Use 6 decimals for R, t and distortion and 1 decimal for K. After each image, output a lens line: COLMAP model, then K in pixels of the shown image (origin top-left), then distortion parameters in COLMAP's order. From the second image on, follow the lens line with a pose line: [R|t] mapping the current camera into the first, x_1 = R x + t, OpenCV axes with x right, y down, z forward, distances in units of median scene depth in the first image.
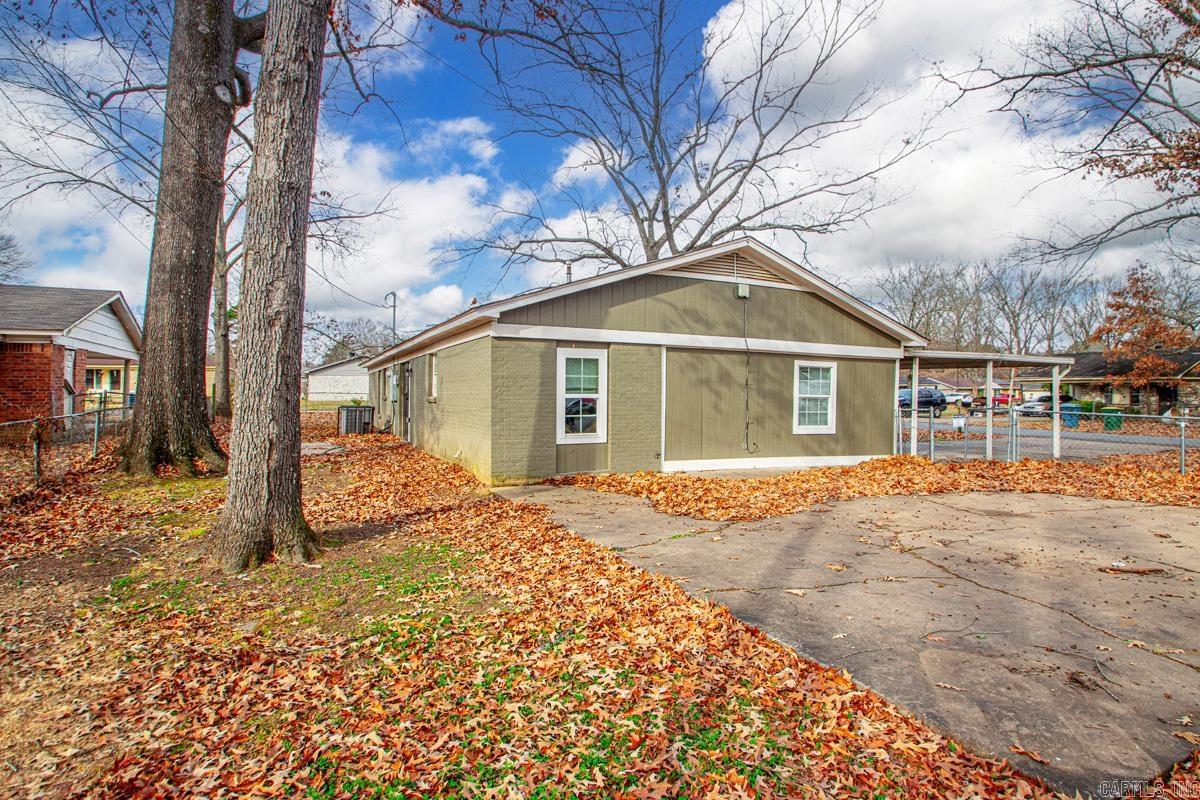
lens RADIAL K [[617.5, 0, 600.5], [0, 617.5, 391.8], [0, 0, 1]] dist [-0.017080, 0.000379]
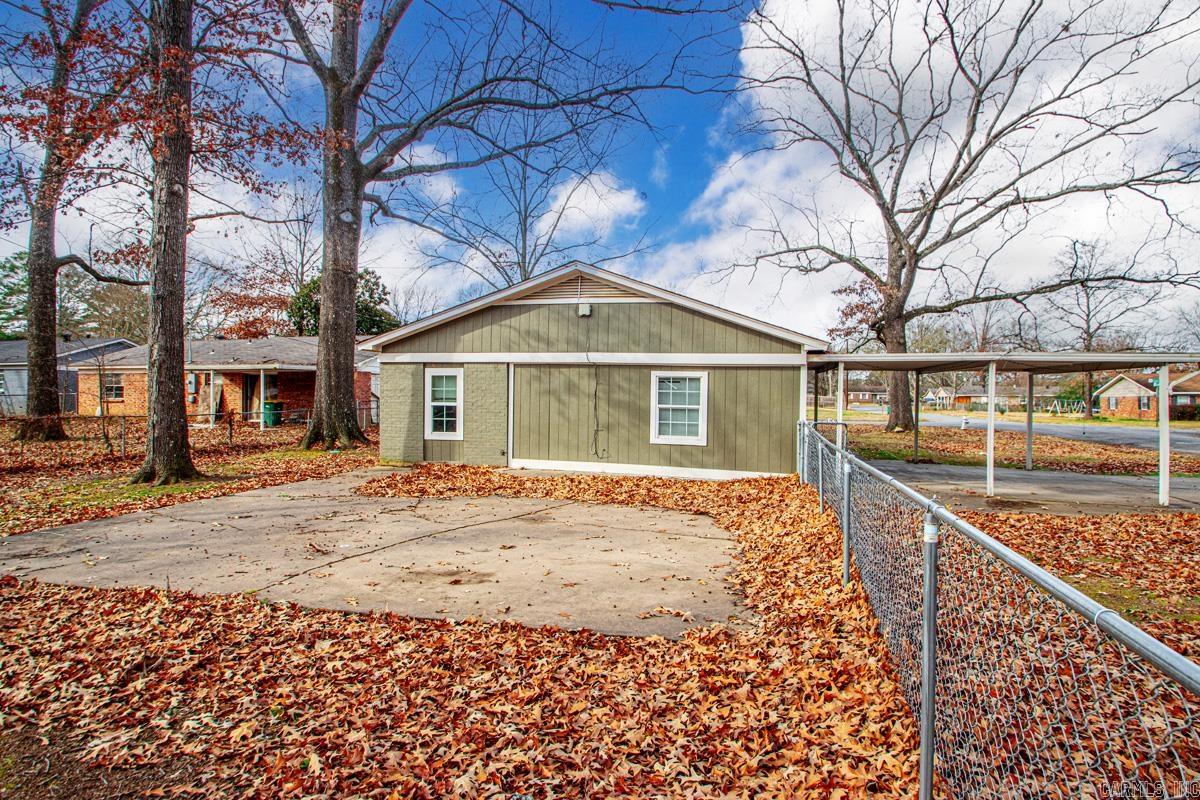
lens RADIAL K [[617.5, 0, 600.7], [0, 617.5, 405.0], [0, 0, 1]] dist [-0.017080, 0.000379]
pose [[0.777898, 0.003953, -0.628378, 0.950776], [-0.008739, 0.999952, -0.004527, 0.011231], [0.628330, 0.009013, 0.777895, 0.161365]]
